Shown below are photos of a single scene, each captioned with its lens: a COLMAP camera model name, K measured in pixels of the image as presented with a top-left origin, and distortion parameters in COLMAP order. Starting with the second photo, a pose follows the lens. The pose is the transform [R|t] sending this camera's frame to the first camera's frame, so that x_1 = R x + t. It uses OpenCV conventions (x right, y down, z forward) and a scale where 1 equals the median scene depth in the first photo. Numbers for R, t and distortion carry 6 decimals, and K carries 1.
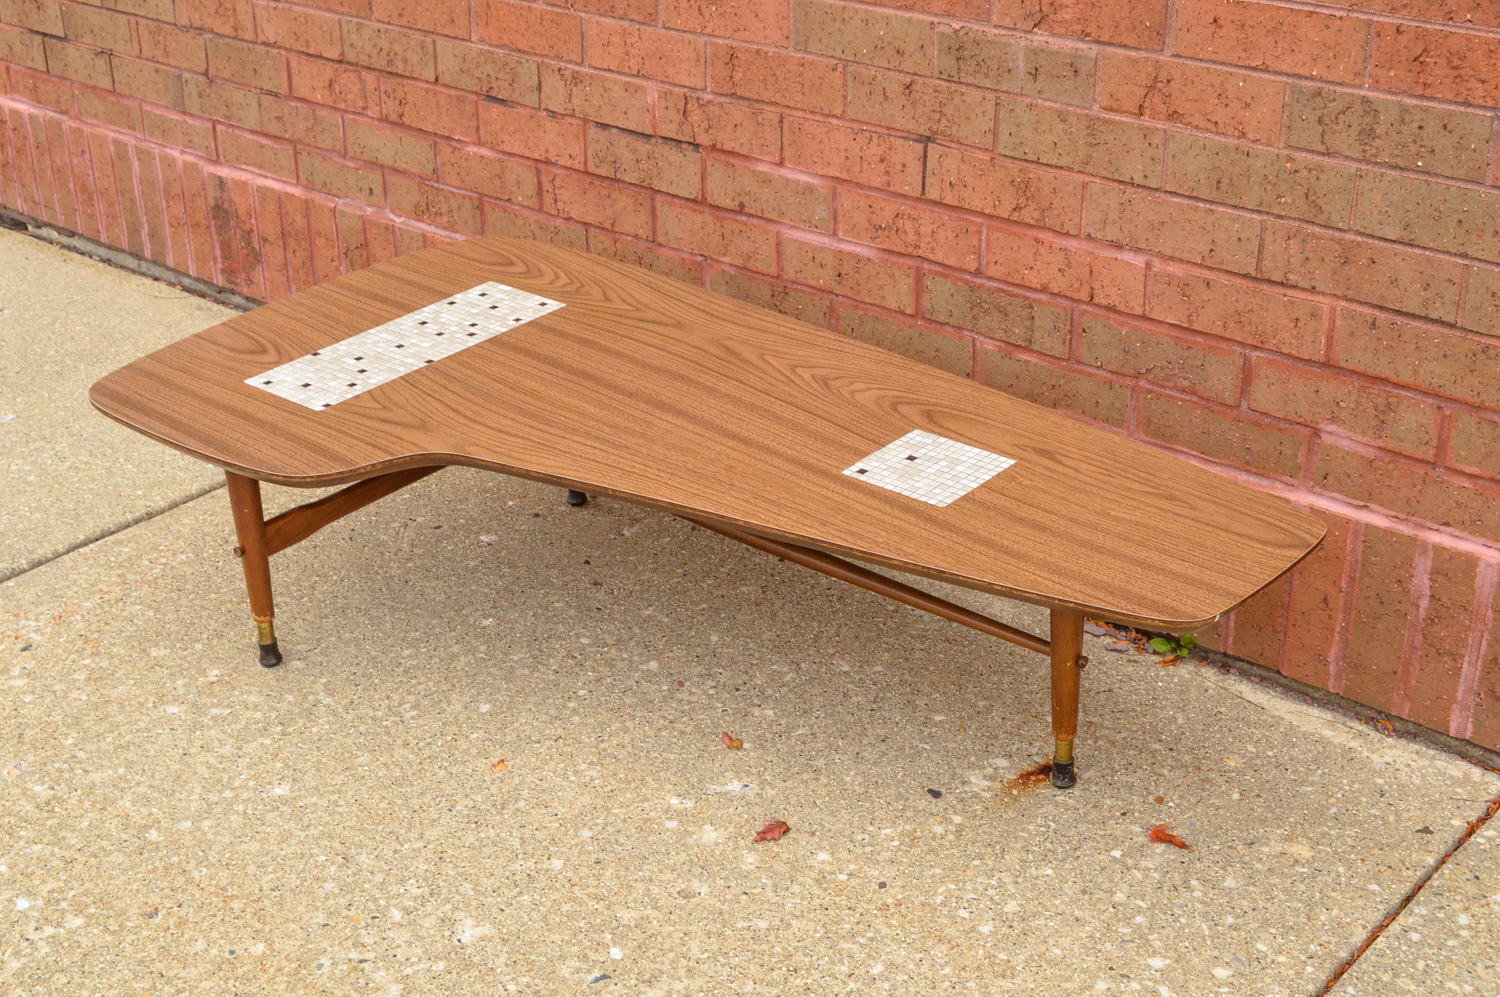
lens RADIAL K [[2031.3, 0, 750.5], [0, 2031.3, 498.7], [0, 0, 1]] dist [-0.046135, 0.000000]
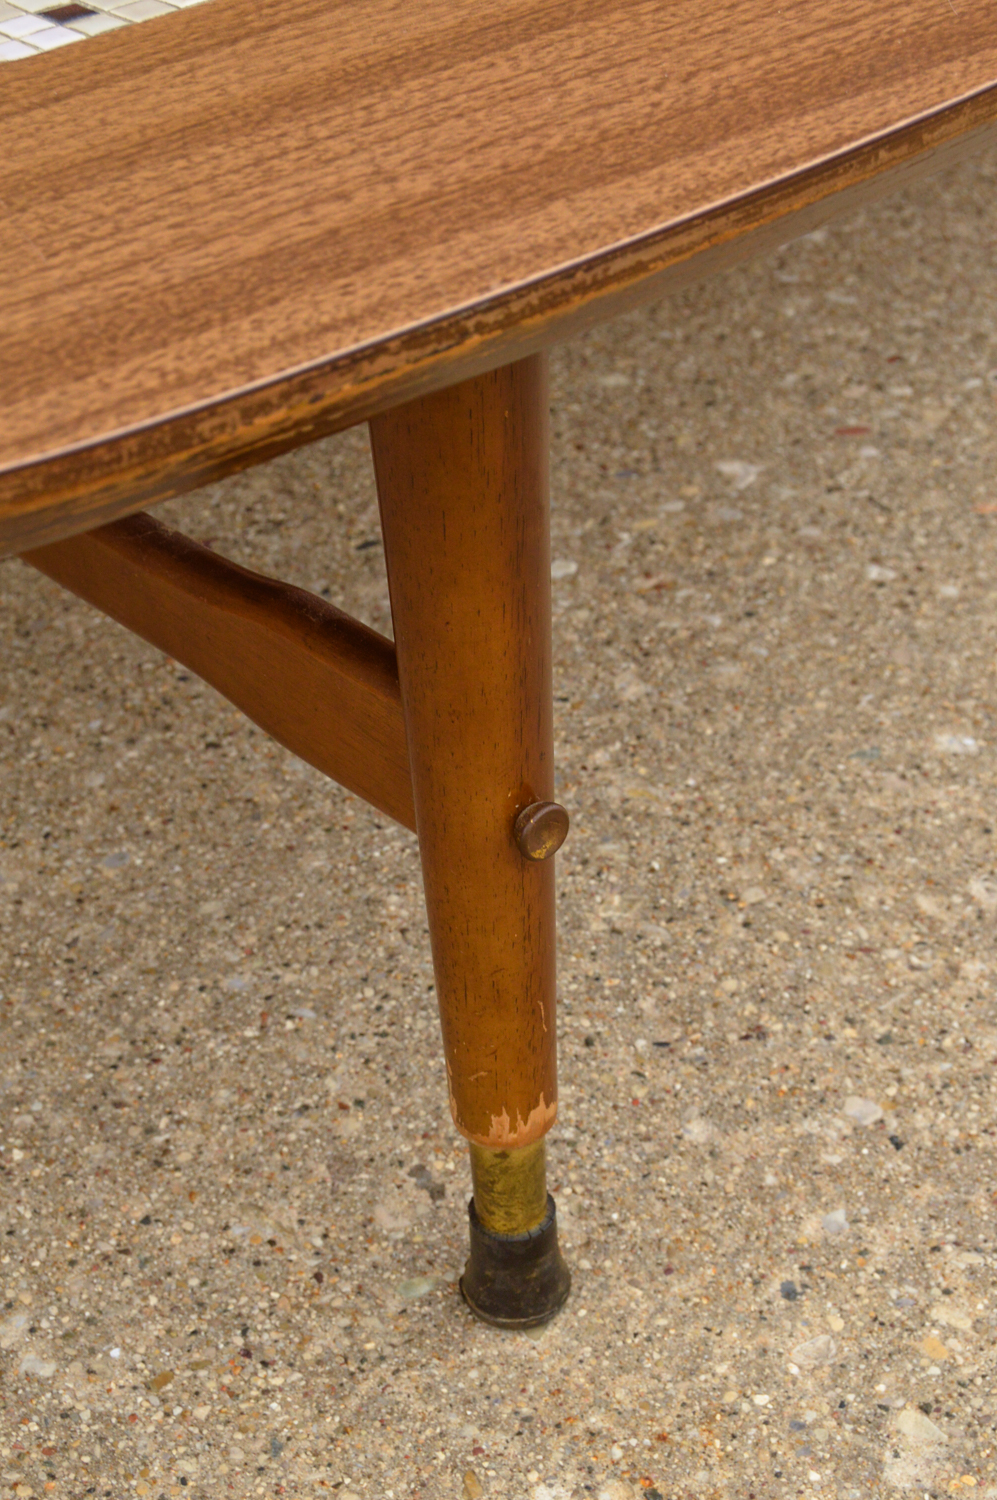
lens RADIAL K [[2764.0, 0, 502.3], [0, 2764.0, 763.9], [0, 0, 1]] dist [-0.040207, 0.000000]
pose [[0.137744, -0.530876, 0.836180, -0.469108], [0.478582, 0.774809, 0.413075, -0.087861], [-0.867171, 0.343282, 0.360793, 0.910947]]
